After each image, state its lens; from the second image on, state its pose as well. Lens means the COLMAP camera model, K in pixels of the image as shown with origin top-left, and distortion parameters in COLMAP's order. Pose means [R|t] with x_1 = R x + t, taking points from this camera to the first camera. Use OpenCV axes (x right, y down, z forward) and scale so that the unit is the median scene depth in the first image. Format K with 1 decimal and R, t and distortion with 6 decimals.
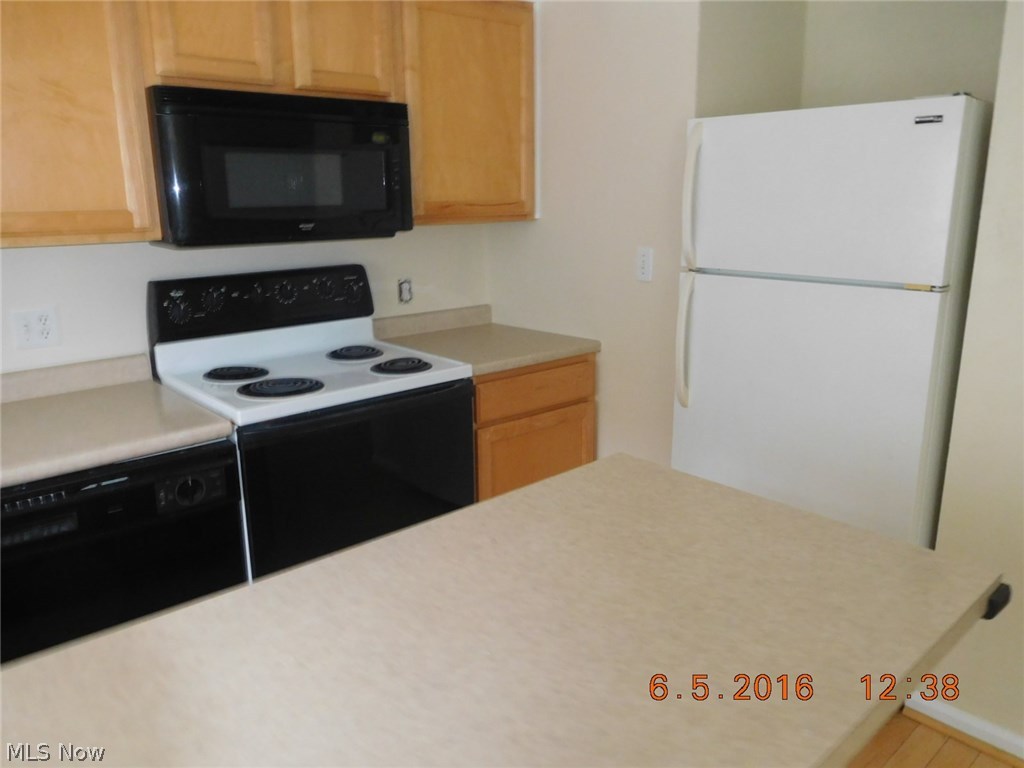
lens RADIAL K [[754.2, 0, 512.0], [0, 754.2, 384.0], [0, 0, 1]] dist [-0.027920, 0.001401]
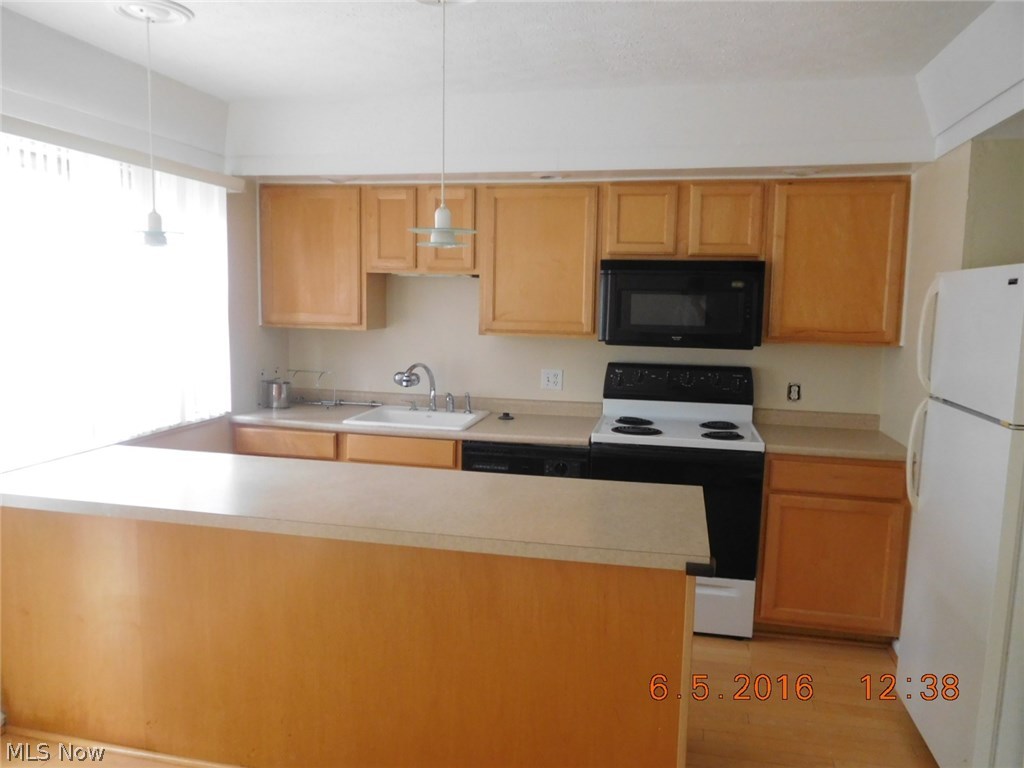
lens RADIAL K [[752.5, 0, 512.0], [0, 752.5, 384.0], [0, 0, 1]] dist [0.000734, 0.000565]
pose [[0.590285, 0.114457, -0.799039, 0.733056], [-0.222262, 0.974677, -0.024579, 0.005262], [0.775992, 0.192104, 0.600777, -0.206138]]
